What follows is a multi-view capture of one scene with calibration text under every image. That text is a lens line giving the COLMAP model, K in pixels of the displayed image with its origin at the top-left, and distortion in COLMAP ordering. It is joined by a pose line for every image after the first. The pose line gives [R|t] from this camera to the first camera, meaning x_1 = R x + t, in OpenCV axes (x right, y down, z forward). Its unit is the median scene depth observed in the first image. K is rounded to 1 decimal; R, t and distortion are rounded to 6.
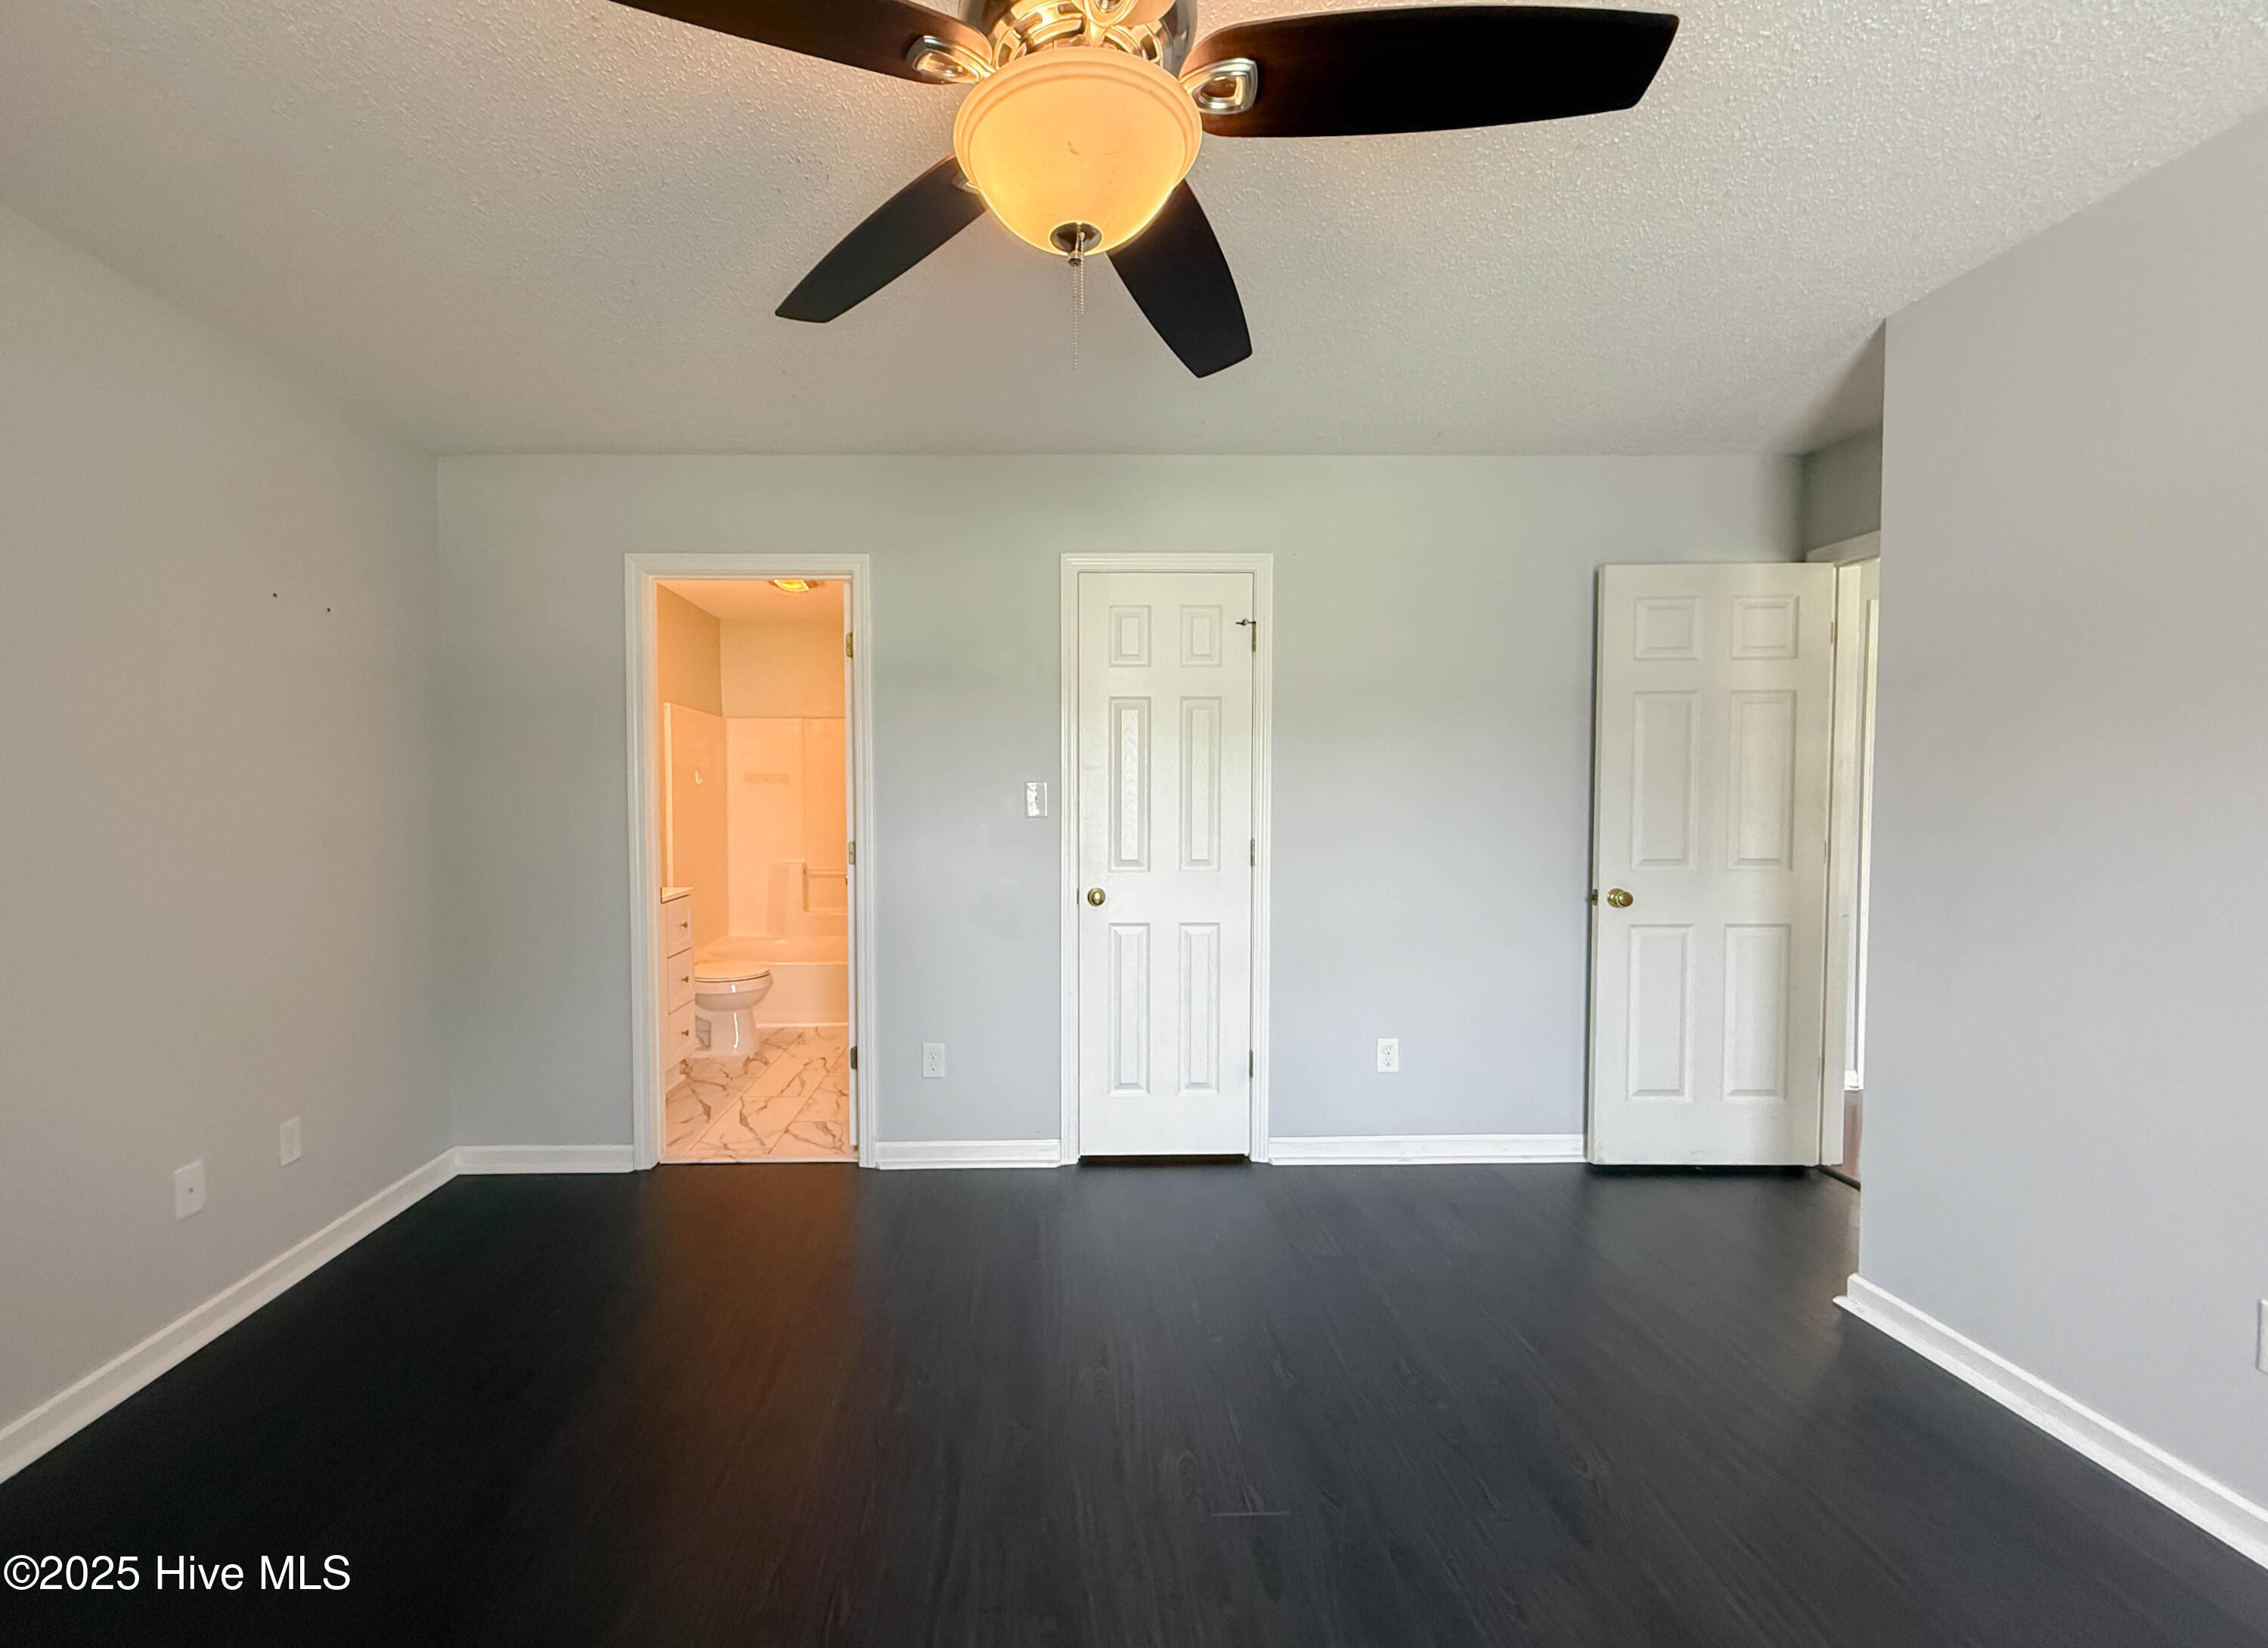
lens RADIAL K [[929.5, 0, 1043.6], [0, 929.5, 826.6], [0, 0, 1]] dist [0.000857, 0.000024]
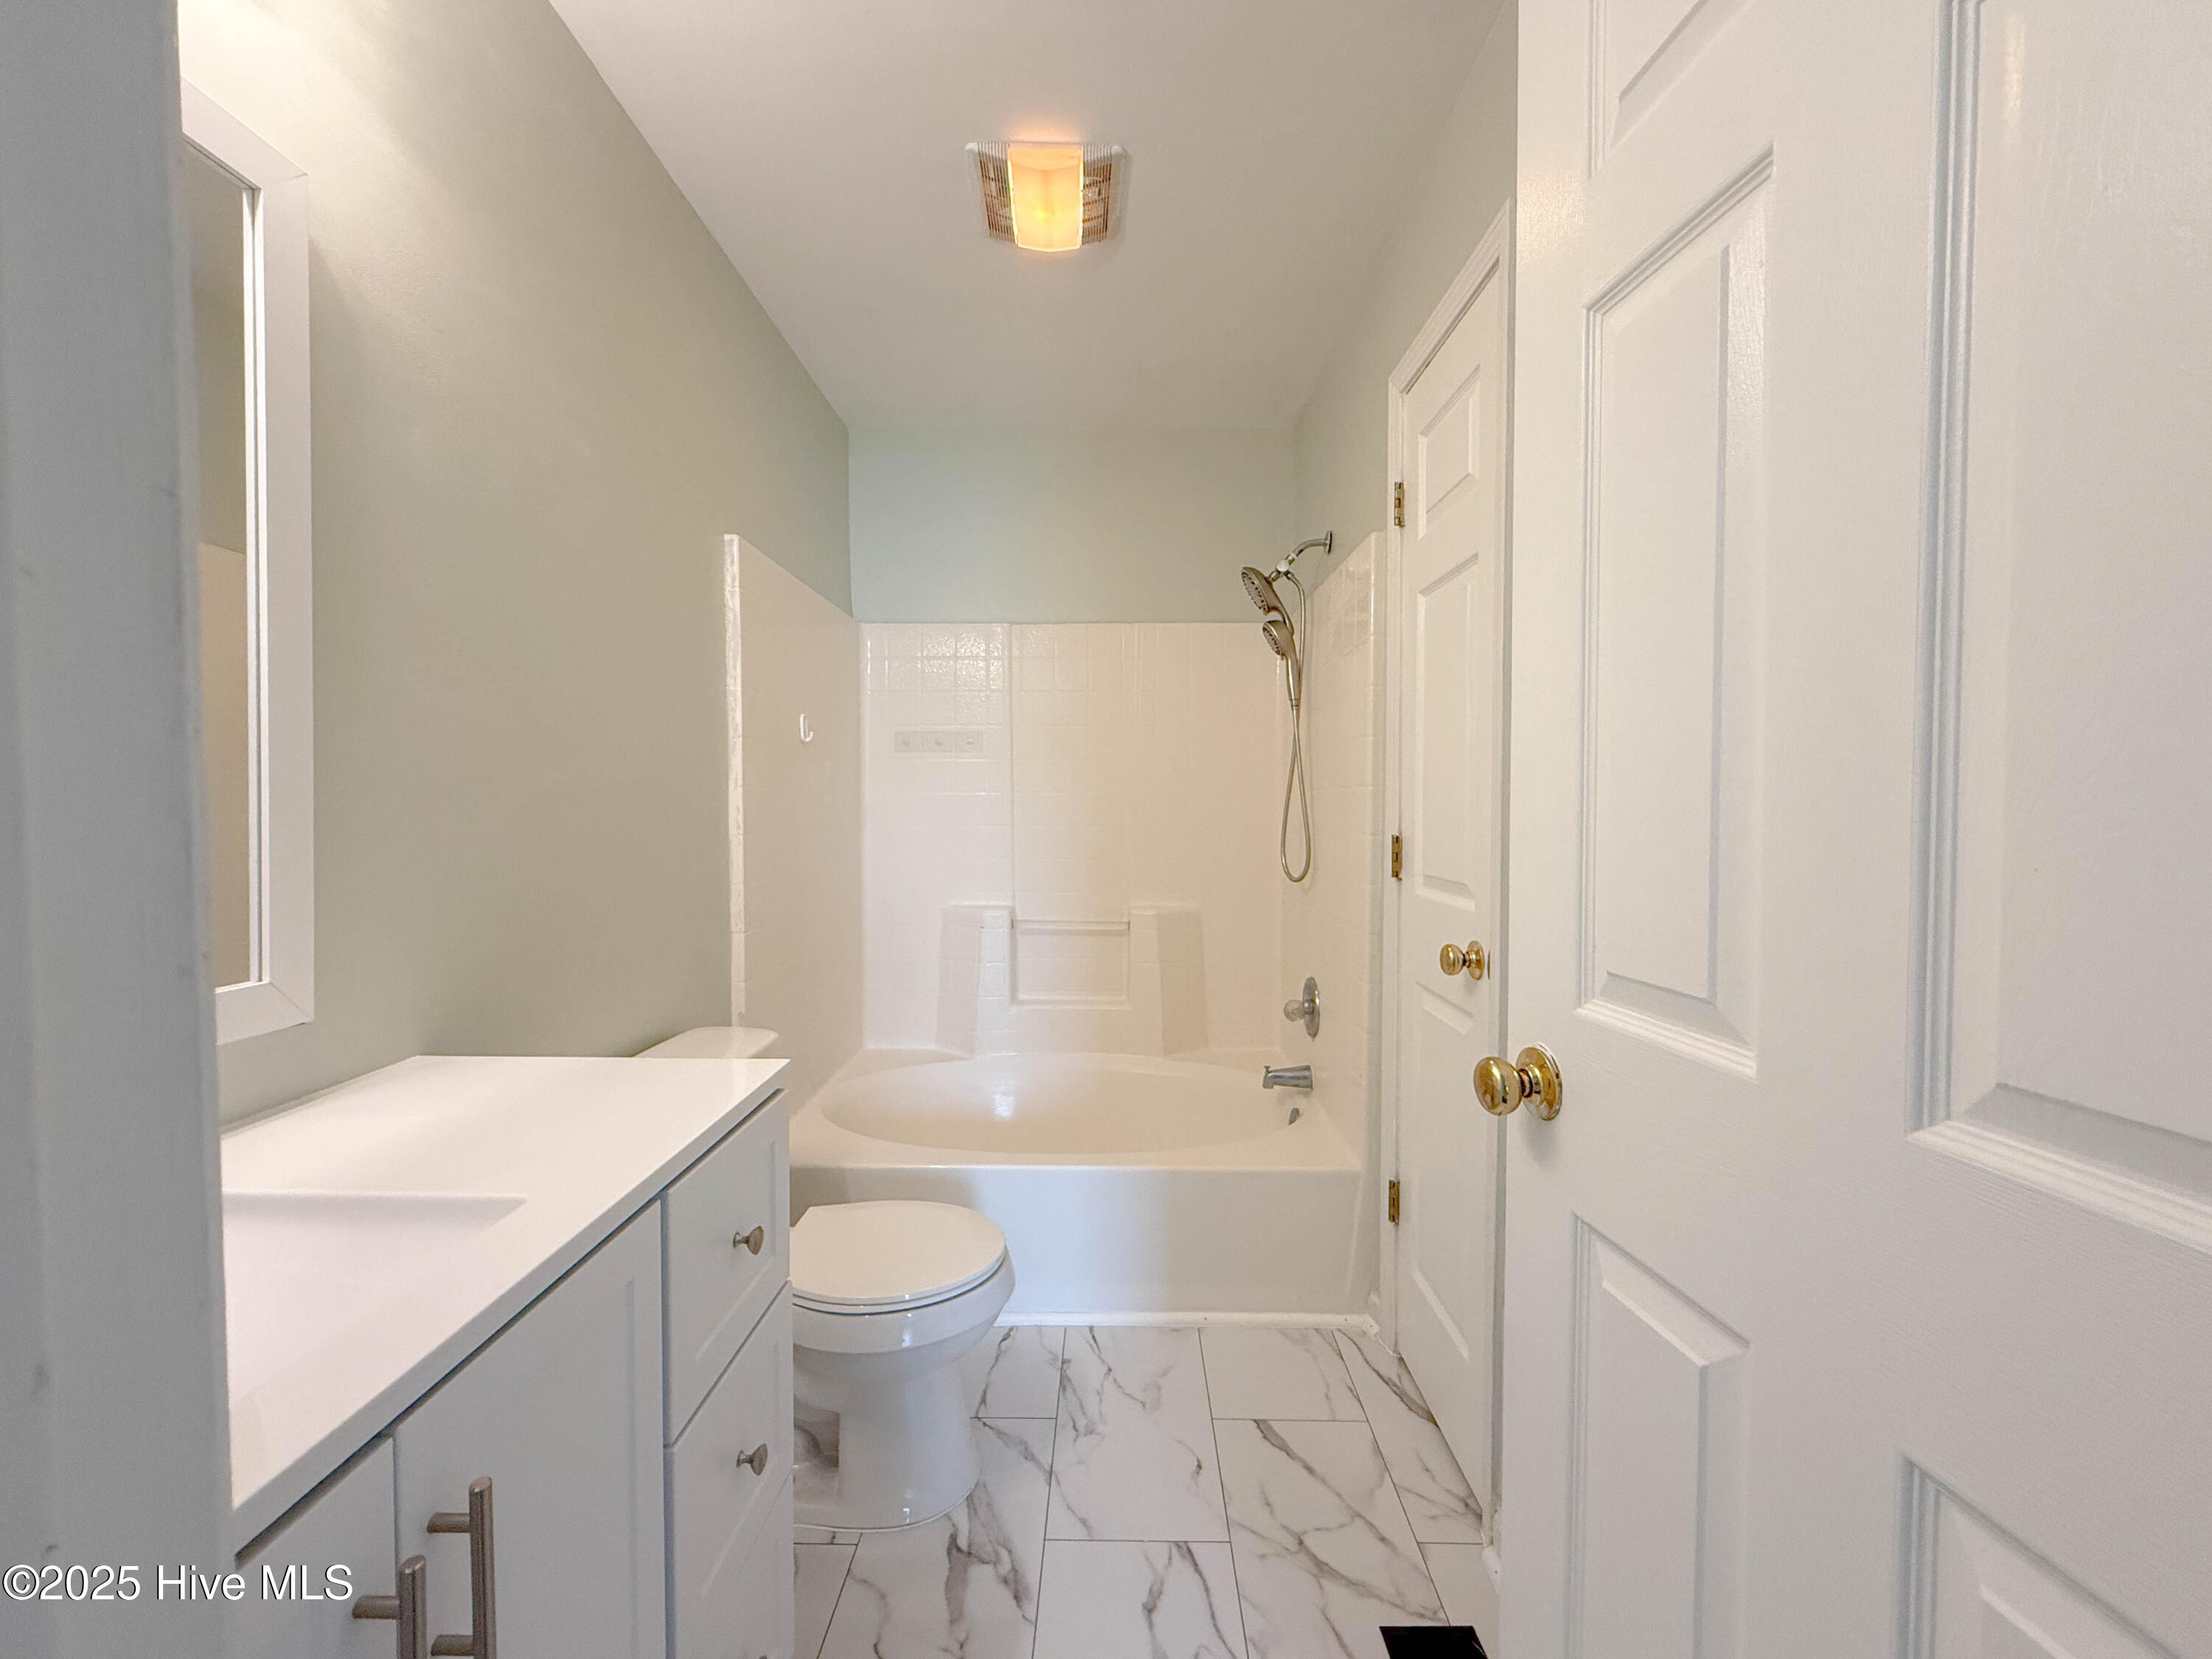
lens RADIAL K [[900.3, 0, 1106.0], [0, 900.3, 829.5], [0, 0, 1]] dist [0.000709, 0.000208]
pose [[0.999439, 0.001868, -0.033425, -0.360283], [-0.002029, 0.999987, -0.004763, -0.001139], [0.033416, 0.004828, 0.999430, 0.970284]]
